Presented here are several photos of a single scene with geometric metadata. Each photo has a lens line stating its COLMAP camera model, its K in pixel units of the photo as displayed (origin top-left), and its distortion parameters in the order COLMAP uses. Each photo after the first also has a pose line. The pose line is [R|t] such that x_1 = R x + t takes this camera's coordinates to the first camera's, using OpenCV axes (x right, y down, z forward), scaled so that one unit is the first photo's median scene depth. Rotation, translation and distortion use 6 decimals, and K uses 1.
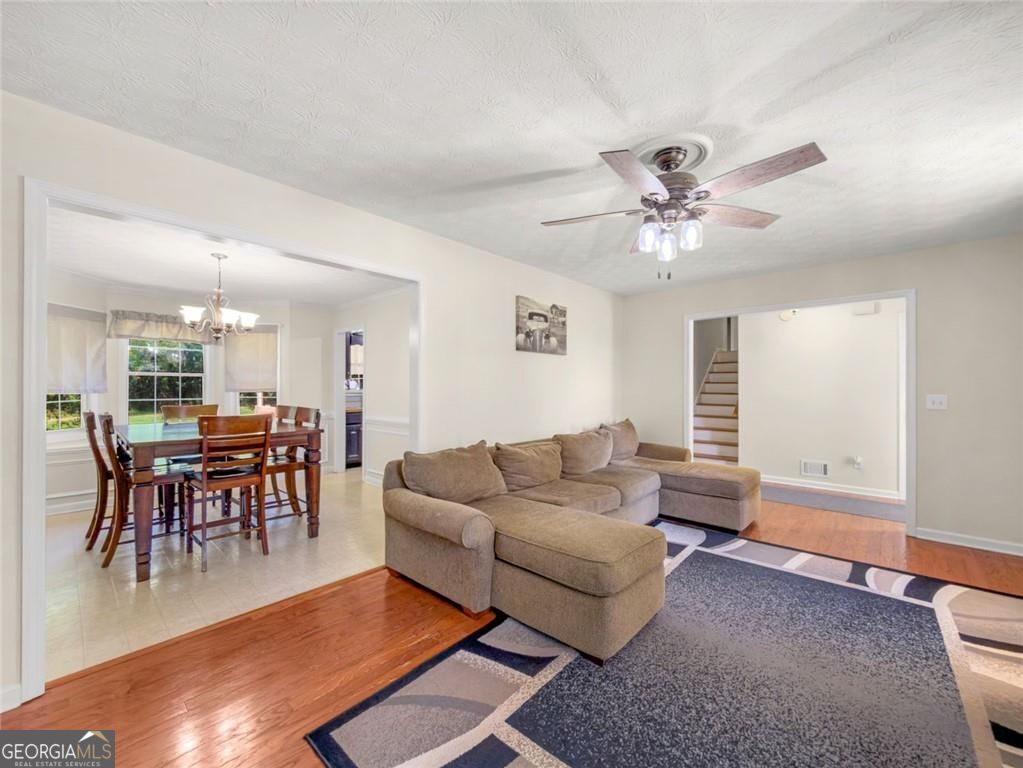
lens RADIAL K [[416.8, 0, 514.1], [0, 416.8, 385.2], [0, 0, 1]] dist [-0.003903, -0.000431]
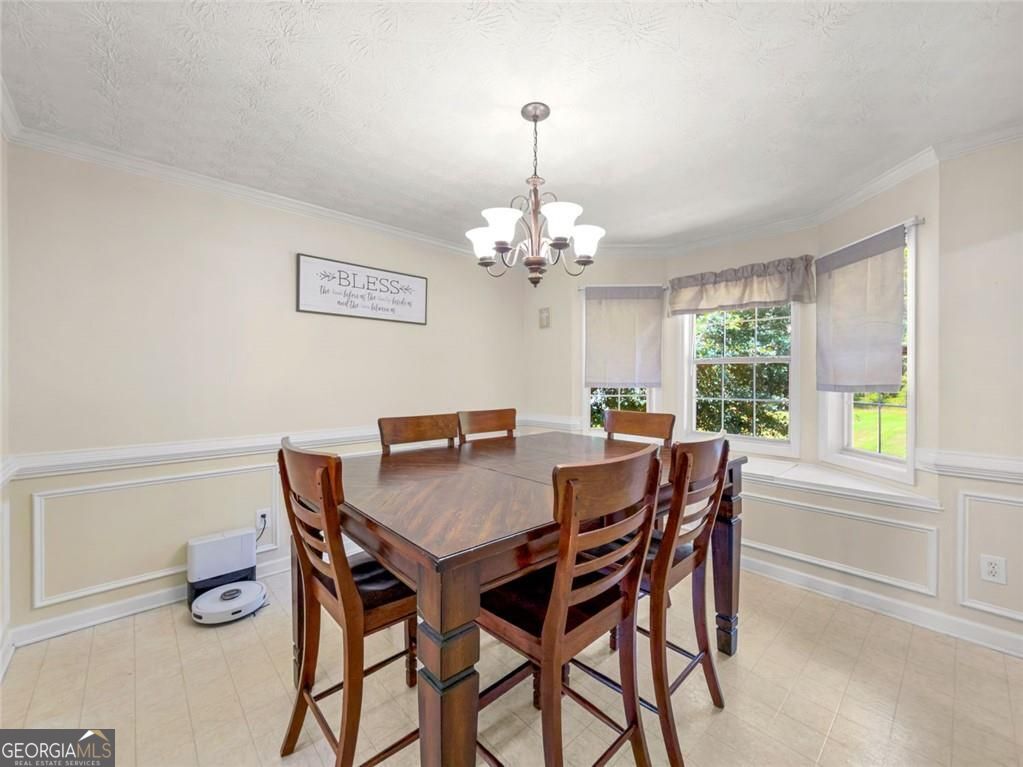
lens RADIAL K [[416.6, 0, 517.6], [0, 416.6, 380.5], [0, 0, 1]] dist [-0.001594, -0.000318]
pose [[-0.083294, 0.005367, -0.996511, -0.214242], [-0.002933, 0.999980, 0.005630, 0.003778], [0.996521, 0.003391, -0.083277, 1.002745]]
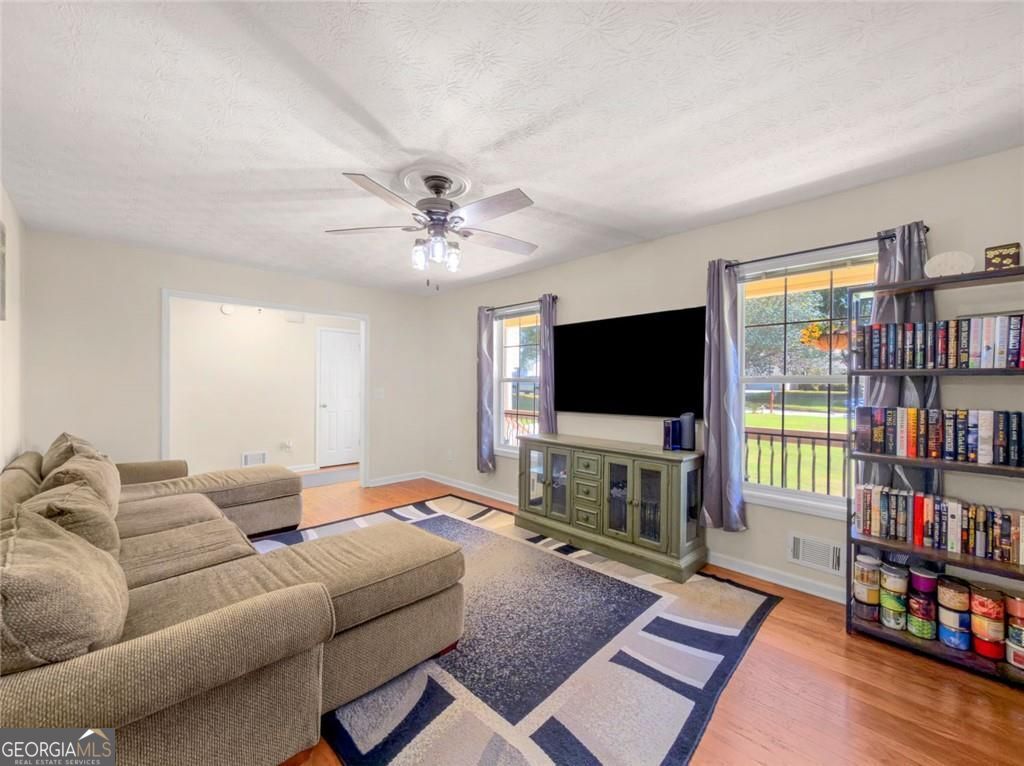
lens RADIAL K [[417.0, 0, 510.6], [0, 417.0, 384.1], [0, 0, 1]] dist [-0.001594, -0.000318]
pose [[0.054139, -0.003676, 0.998527, -0.420080], [-0.007077, 0.999967, 0.004065, -0.001016], [-0.998508, -0.007287, 0.054111, 0.402989]]
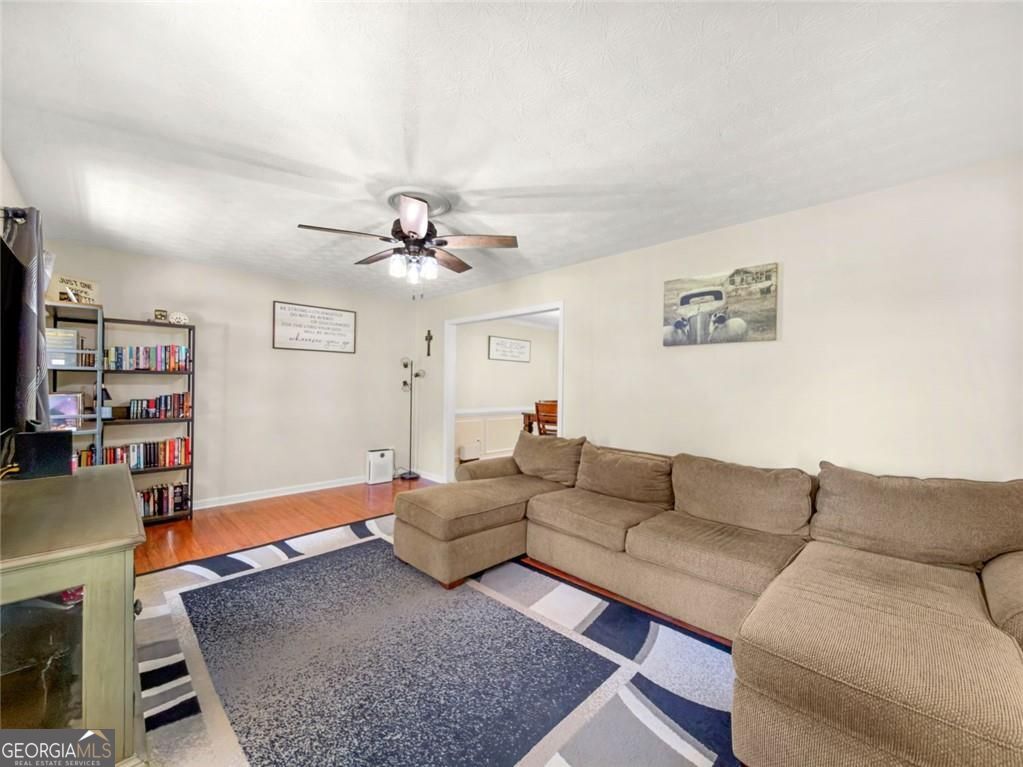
lens RADIAL K [[416.6, 0, 513.5], [0, 416.6, 384.6], [0, 0, 1]] dist [-0.001594, -0.000318]
pose [[-0.051745, -0.004015, -0.998652, 0.889719], [-0.014283, 0.999893, -0.003280, 0.001739], [0.998558, 0.014094, -0.051796, 0.753954]]
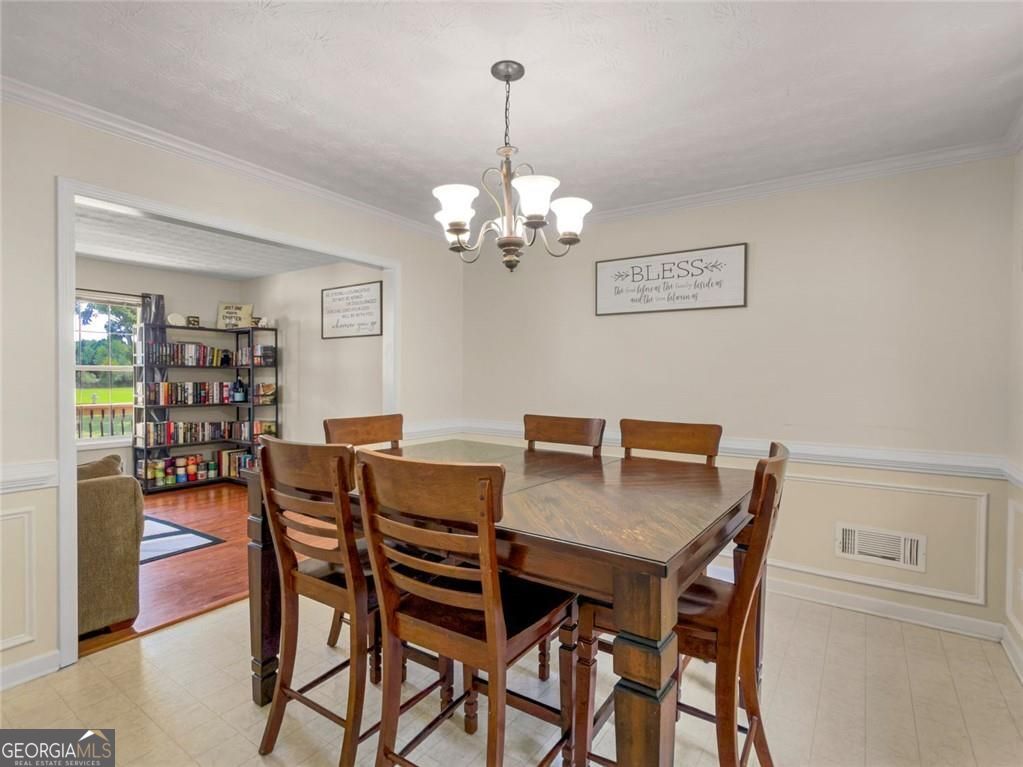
lens RADIAL K [[506.5, 0, 510.0], [0, 506.5, 381.5], [0, 0, 1]] dist [0.004240, 0.000450]
pose [[-0.990221, -0.006190, -0.139367, -0.621511], [-0.007847, 0.999905, 0.011344, 0.001509], [0.139284, 0.012327, -0.990176, 1.484413]]
